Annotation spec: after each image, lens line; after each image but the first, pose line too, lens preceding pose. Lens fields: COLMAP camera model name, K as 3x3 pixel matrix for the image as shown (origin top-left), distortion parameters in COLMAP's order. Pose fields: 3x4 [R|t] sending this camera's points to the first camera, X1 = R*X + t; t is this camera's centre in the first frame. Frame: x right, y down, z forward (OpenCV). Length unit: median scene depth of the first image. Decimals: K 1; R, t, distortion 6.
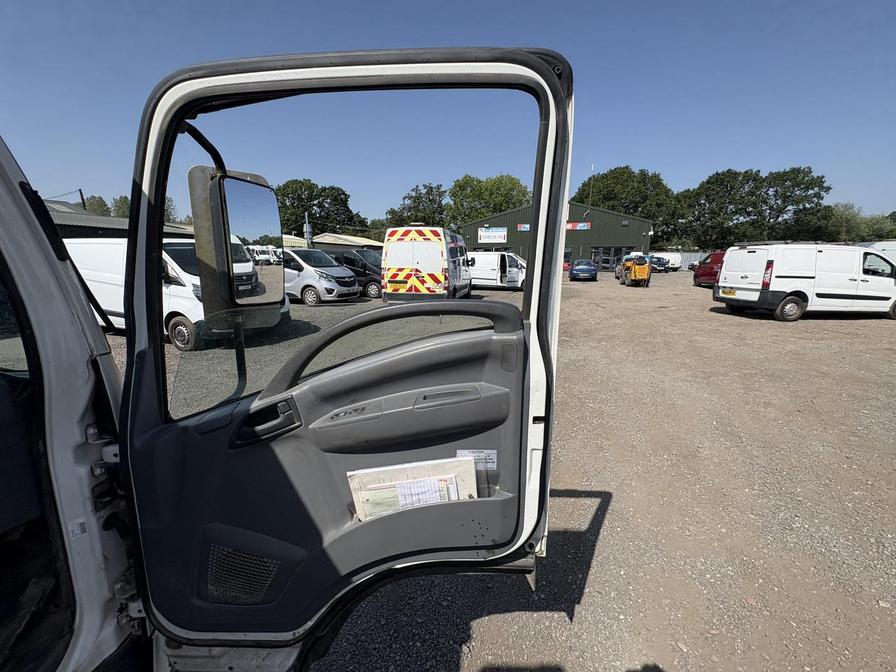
lens RADIAL K [[358.2, 0, 450.8], [0, 358.2, 342.0], [0, 0, 1]] dist [0.001459, 0.000371]
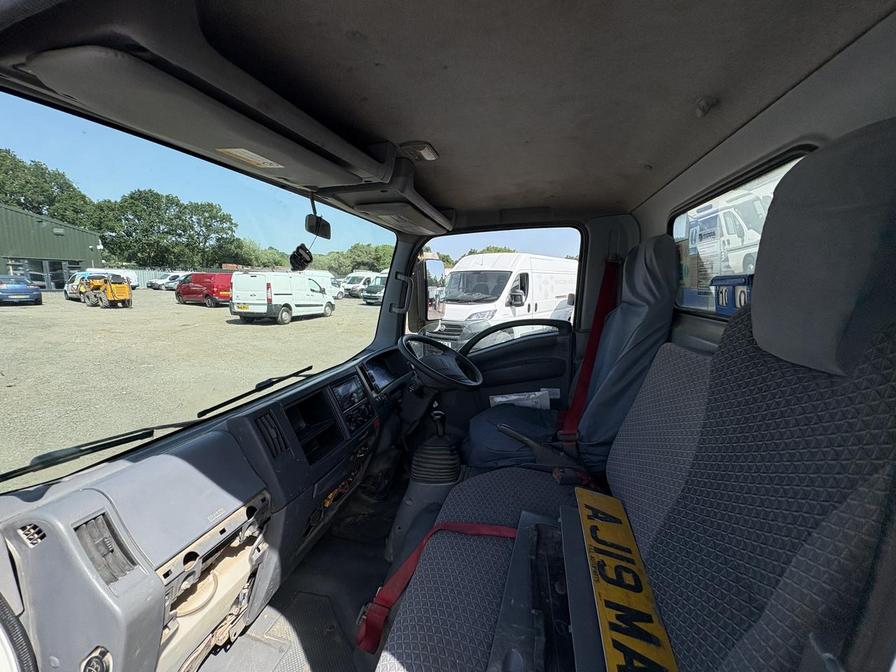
lens RADIAL K [[358.2, 0, 445.9], [0, 358.2, 336.2], [0, 0, 1]] dist [0.001459, 0.000371]
pose [[0.256214, -0.134534, 0.957212, -0.092509], [0.194275, 0.977227, 0.085346, -0.002961], [-0.946896, 0.164096, 0.276516, -0.002287]]
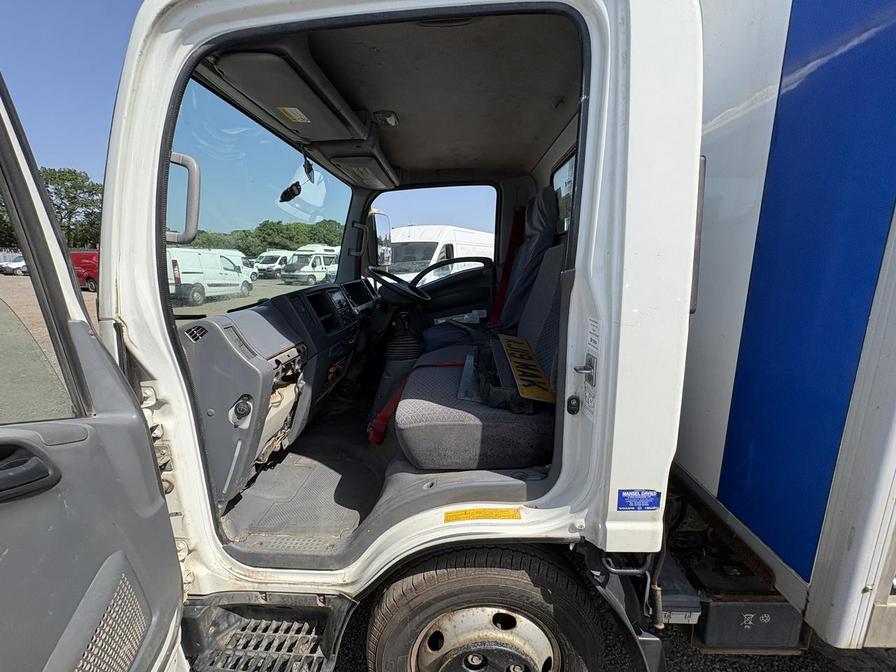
lens RADIAL K [[358.2, 0, 446.3], [0, 358.2, 335.9], [0, 0, 1]] dist [0.001459, 0.000371]
pose [[0.048132, -0.194828, 0.979656, -0.112030], [0.218364, 0.959120, 0.180015, 0.003951], [-0.974680, 0.205257, 0.088708, 0.000567]]
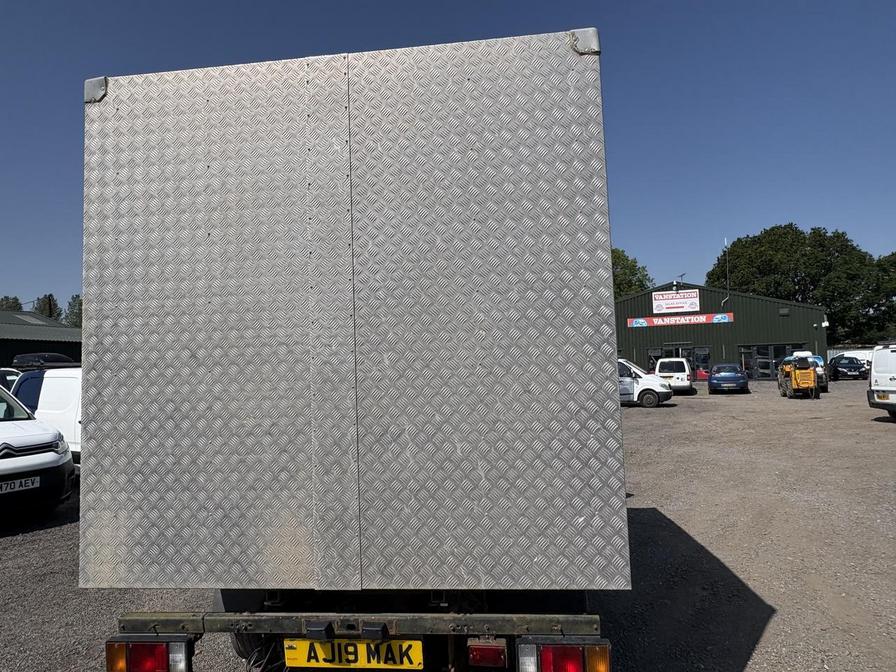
lens RADIAL K [[603.4, 0, 446.1], [0, 603.4, 342.2], [0, 0, 1]] dist [-0.006862, 0.002235]
pose [[0.992401, -0.034132, -0.118221, -0.033935], [0.000900, 0.962746, -0.270407, 0.045073], [0.123046, 0.268246, 0.955460, -0.196403]]
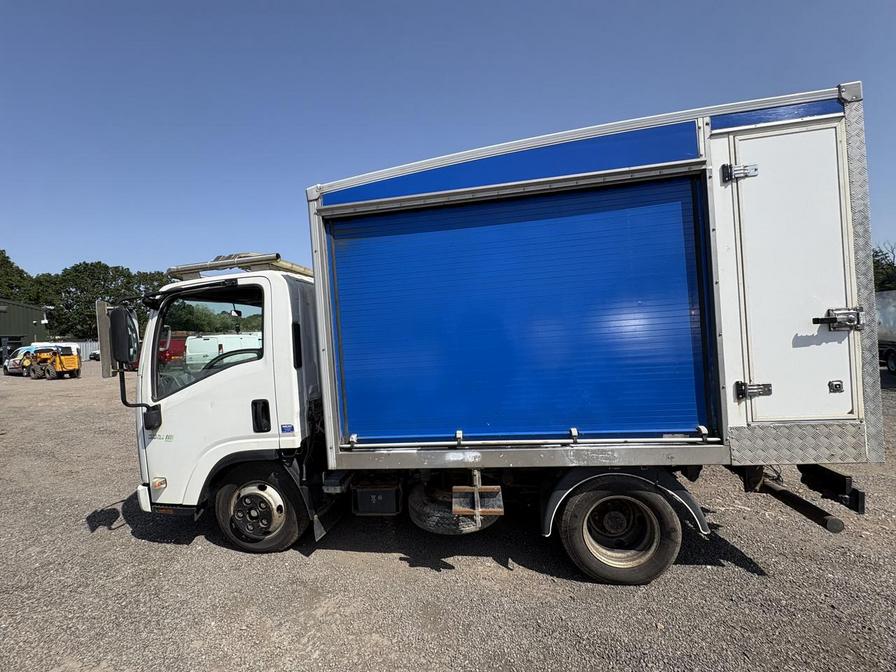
lens RADIAL K [[358.2, 0, 444.9], [0, 358.2, 336.0], [0, 0, 1]] dist [0.001459, 0.000371]
pose [[0.154669, -0.004921, 0.987954, -0.163450], [0.257908, 0.965515, -0.035568, 0.015750], [-0.953709, 0.260302, 0.150604, -0.061682]]
